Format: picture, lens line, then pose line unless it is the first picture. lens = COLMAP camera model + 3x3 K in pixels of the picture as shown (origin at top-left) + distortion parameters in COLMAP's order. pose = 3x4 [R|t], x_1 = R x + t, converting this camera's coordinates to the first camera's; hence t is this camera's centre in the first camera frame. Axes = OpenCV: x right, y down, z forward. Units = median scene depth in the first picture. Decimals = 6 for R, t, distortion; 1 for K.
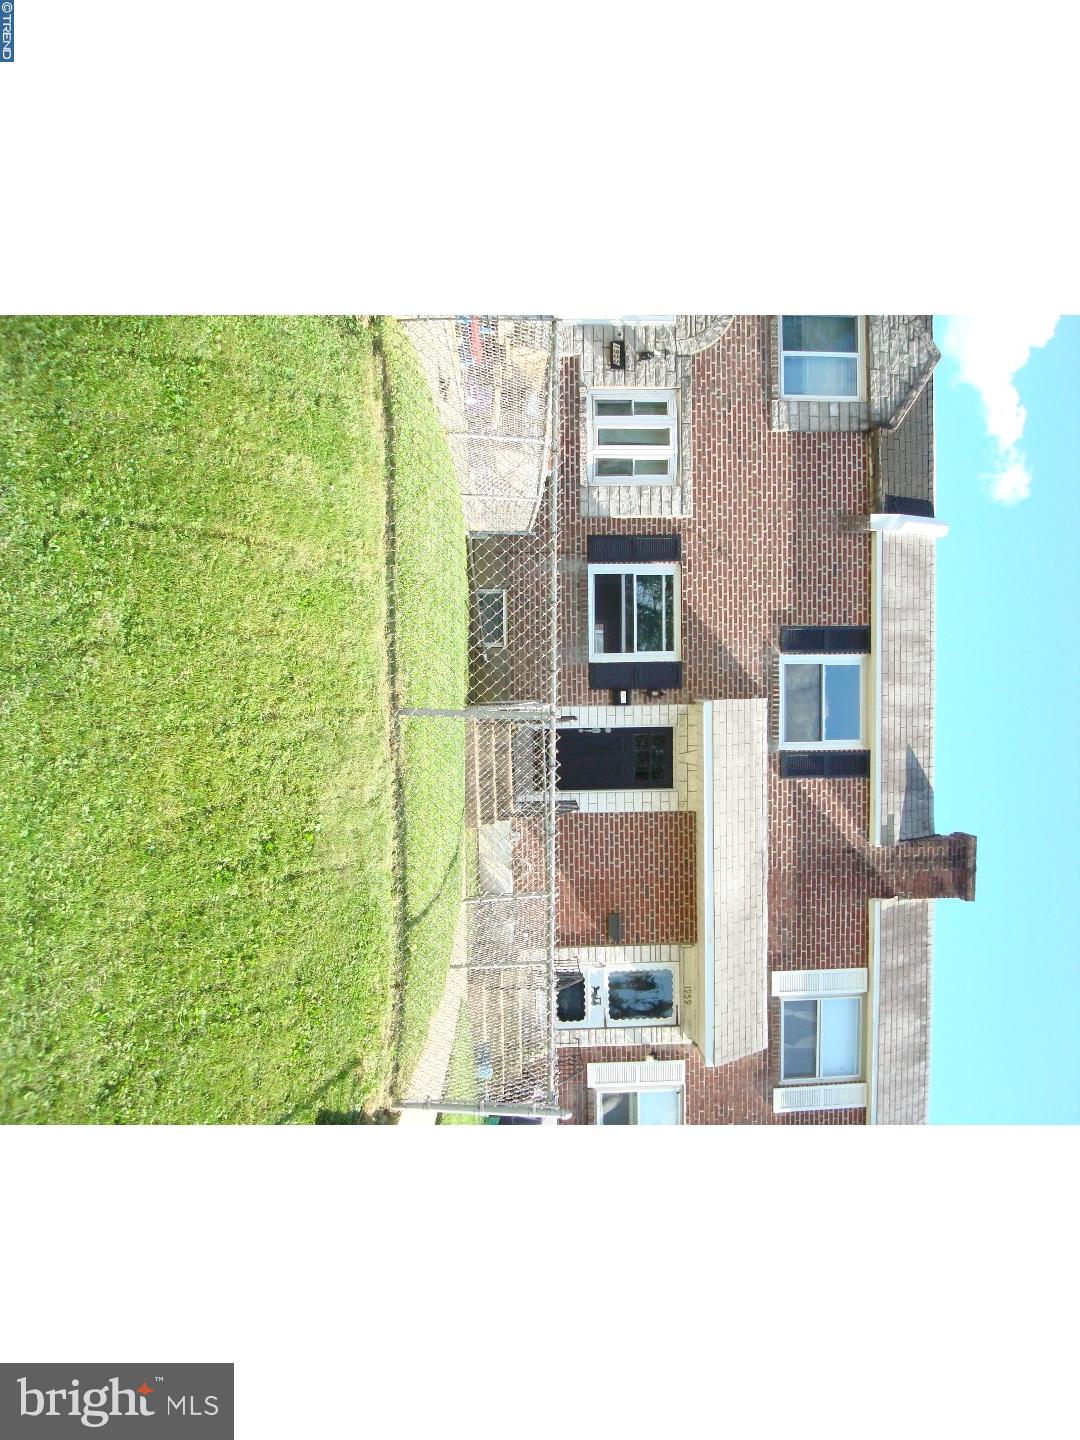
lens RADIAL K [[1422.7, 0, 540.0], [0, 1422.7, 720.0], [0, 0, 1]] dist [-0.003880, -0.271053]
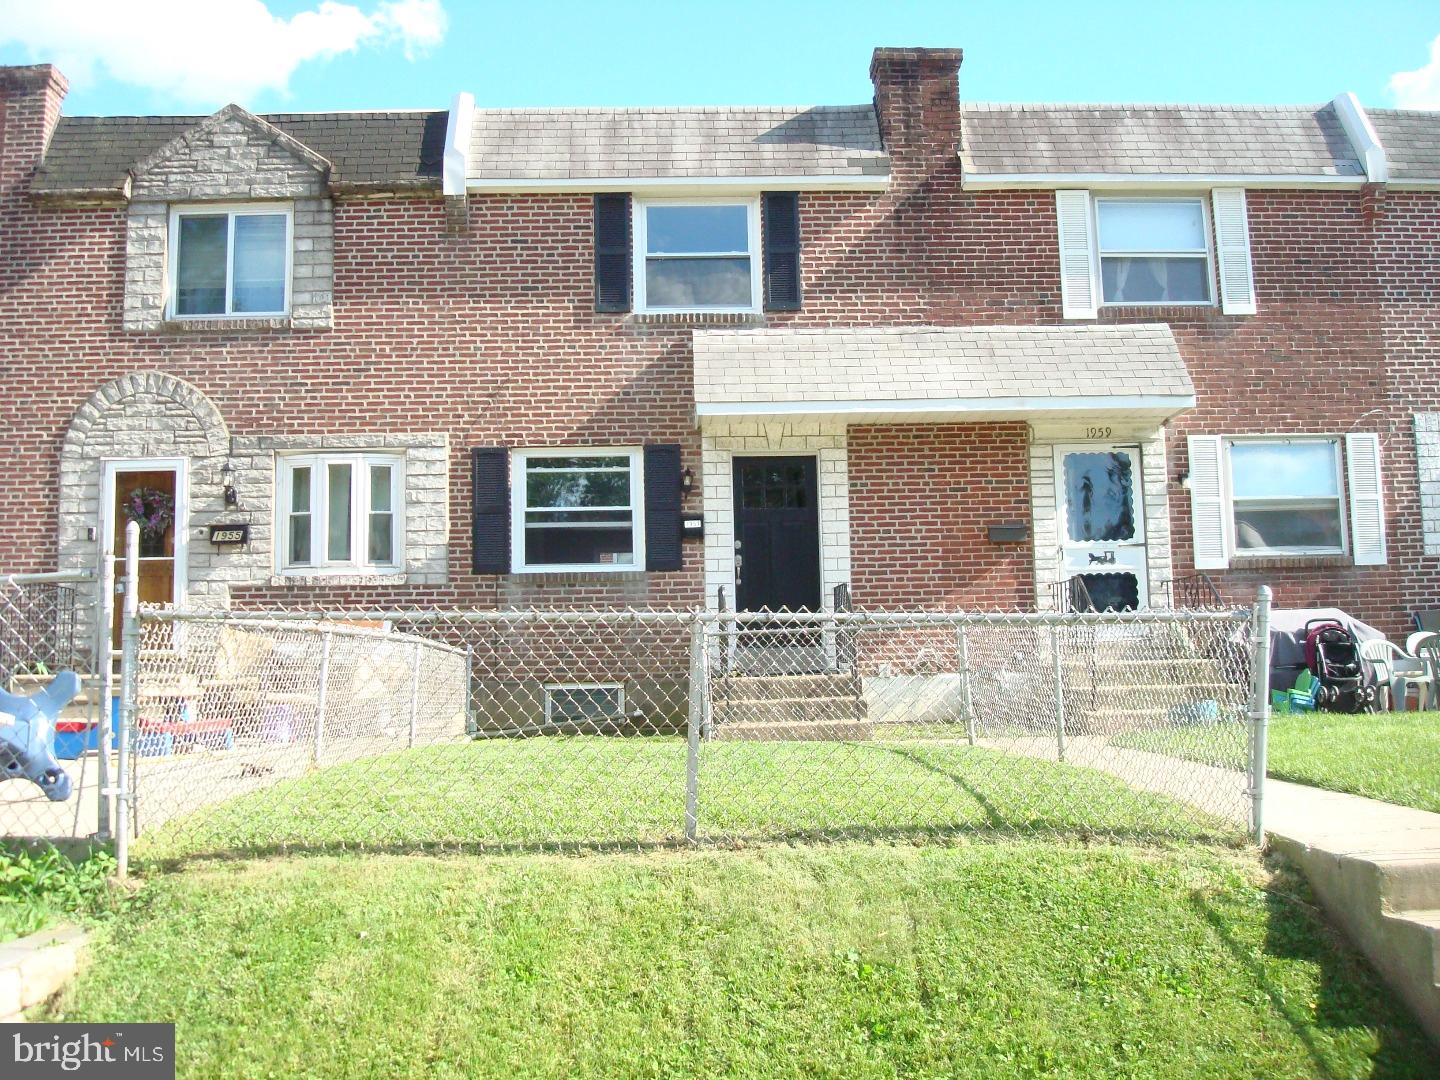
lens RADIAL K [[1708.8, 0, 720.0], [0, 1708.8, 540.0], [0, 0, 1]] dist [-0.067177, -0.160531]
pose [[-0.005069, -0.998110, 0.061248, -0.003805], [0.999152, -0.007559, -0.040483, 0.034732], [0.040869, 0.060991, 0.997301, 0.124983]]
